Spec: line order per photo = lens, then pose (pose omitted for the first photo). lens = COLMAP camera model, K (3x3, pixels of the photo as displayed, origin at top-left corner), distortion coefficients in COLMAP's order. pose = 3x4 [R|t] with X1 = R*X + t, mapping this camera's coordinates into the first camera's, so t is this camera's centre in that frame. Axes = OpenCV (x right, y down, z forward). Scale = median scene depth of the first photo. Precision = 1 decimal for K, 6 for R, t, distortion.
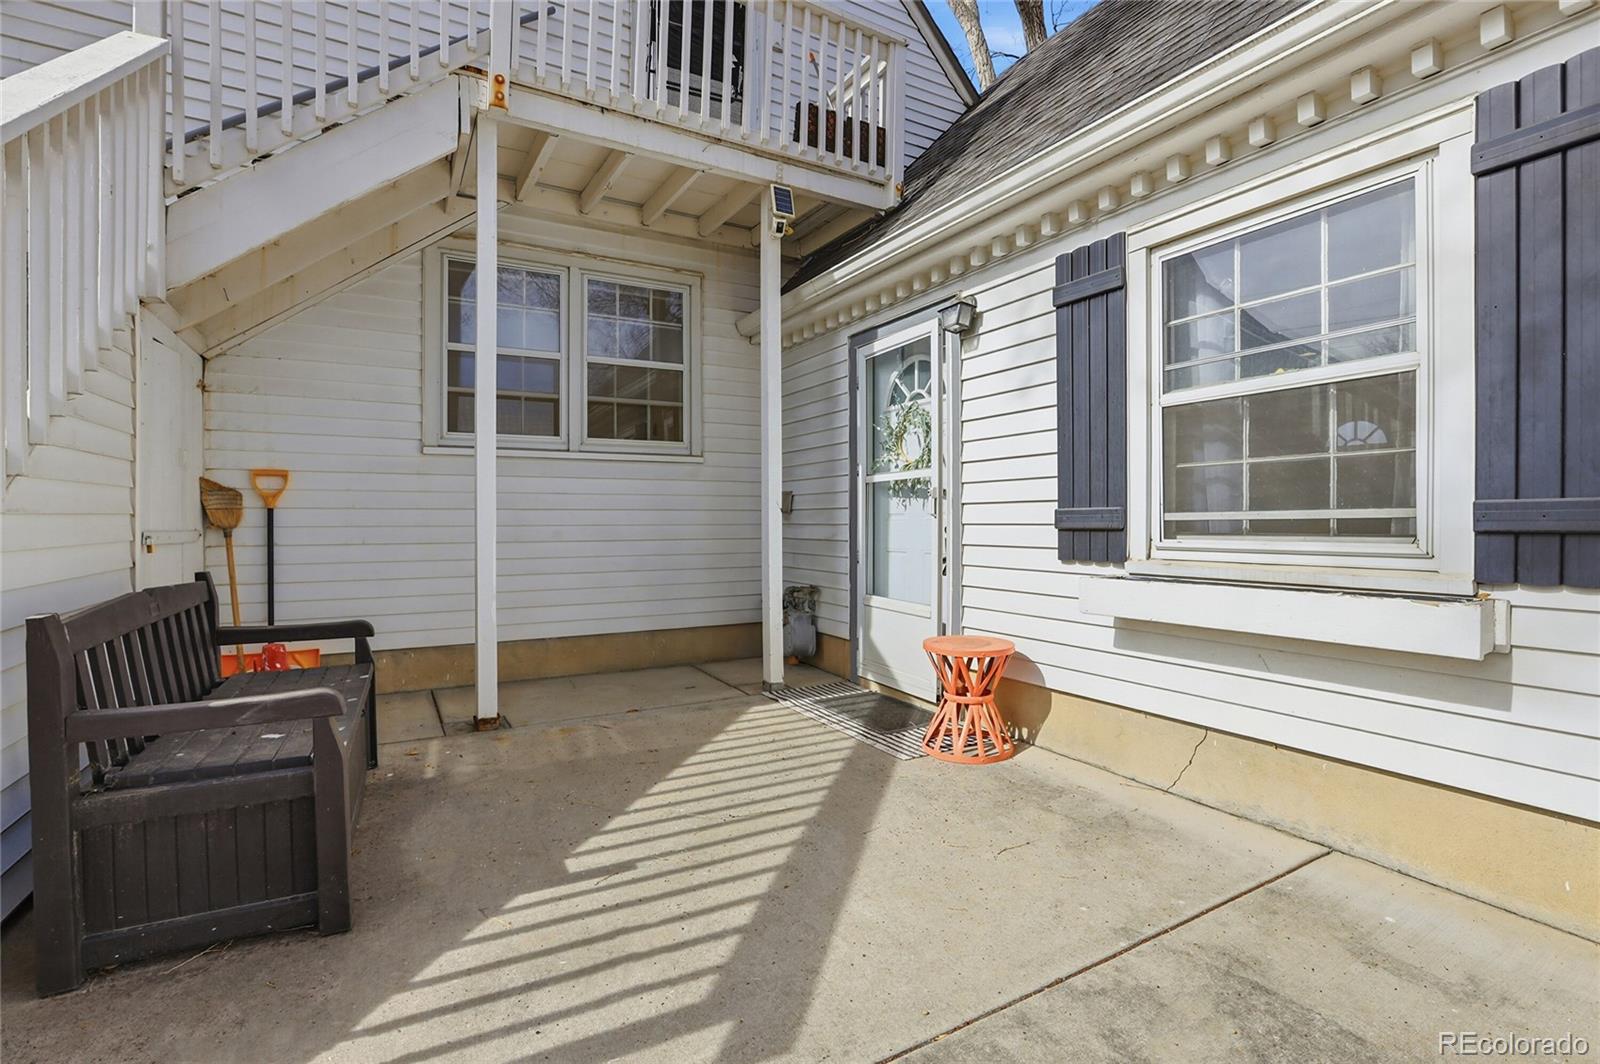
lens RADIAL K [[741.8, 0, 785.1], [0, 741.8, 527.0], [0, 0, 1]] dist [-0.049410, 0.013696]
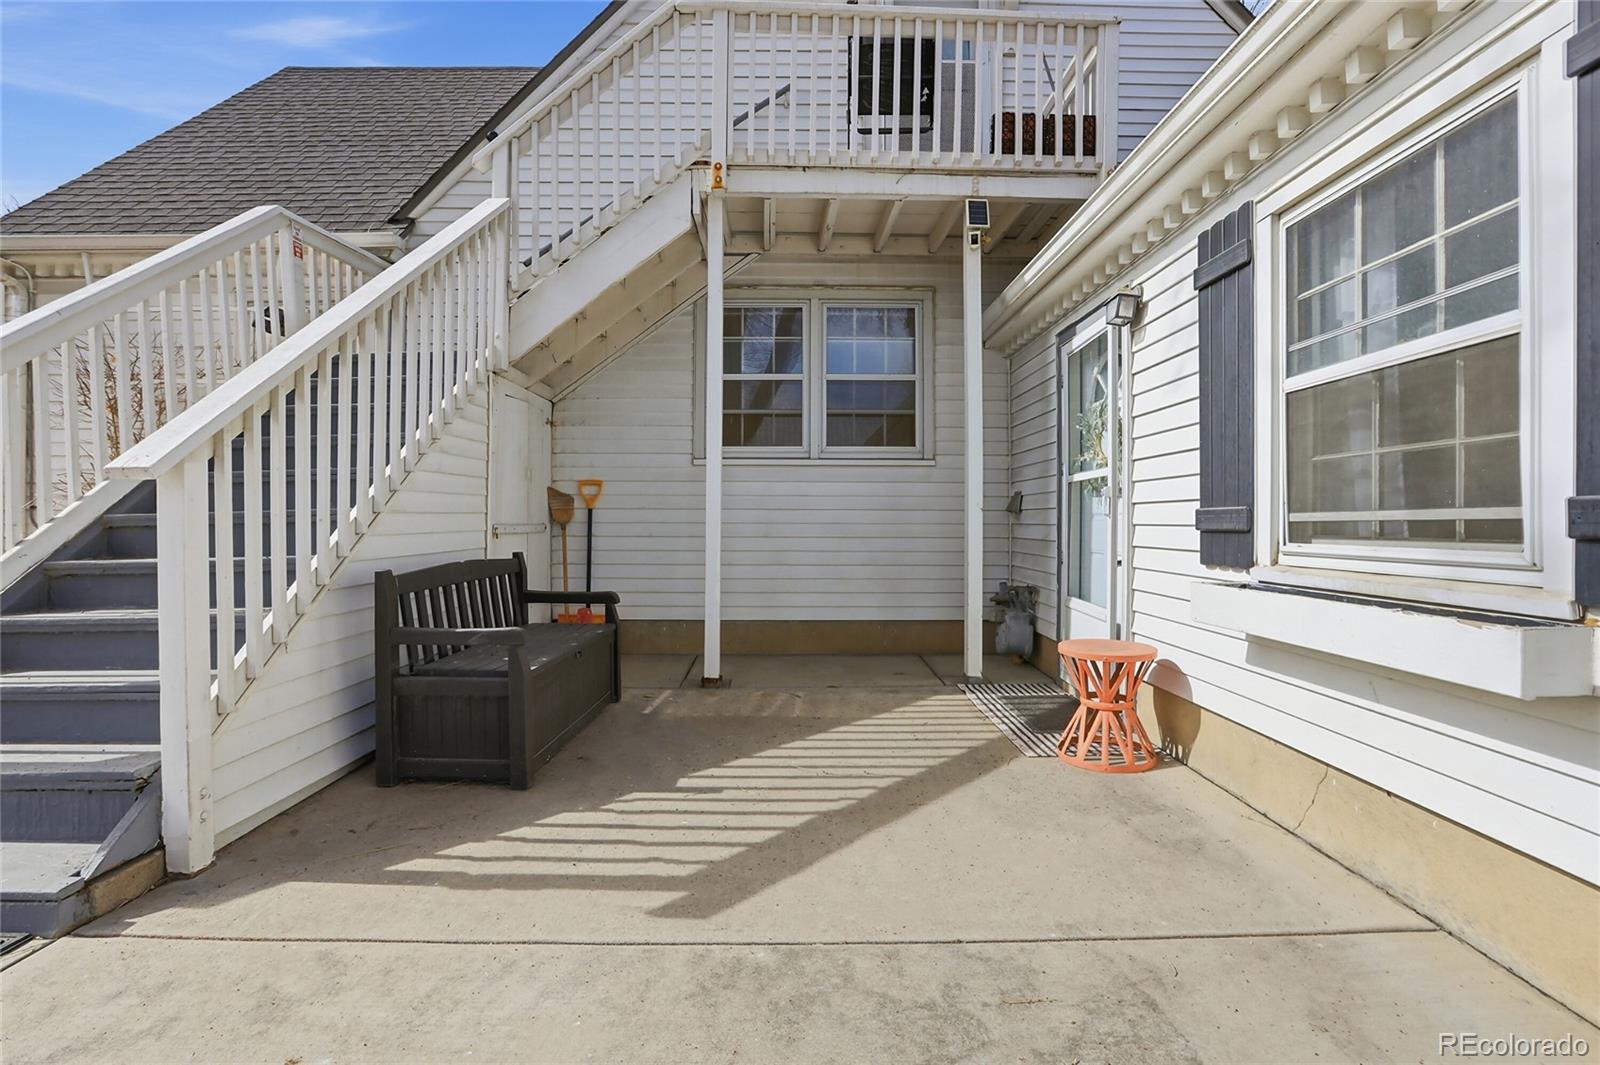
lens RADIAL K [[741.8, 0, 775.2], [0, 741.8, 514.3], [0, 0, 1]] dist [-0.049410, 0.013696]
pose [[0.872659, 0.001986, -0.488326, 0.375459], [-0.010218, 0.999847, -0.014195, 0.000967], [0.488223, 0.017377, 0.872546, -0.056541]]
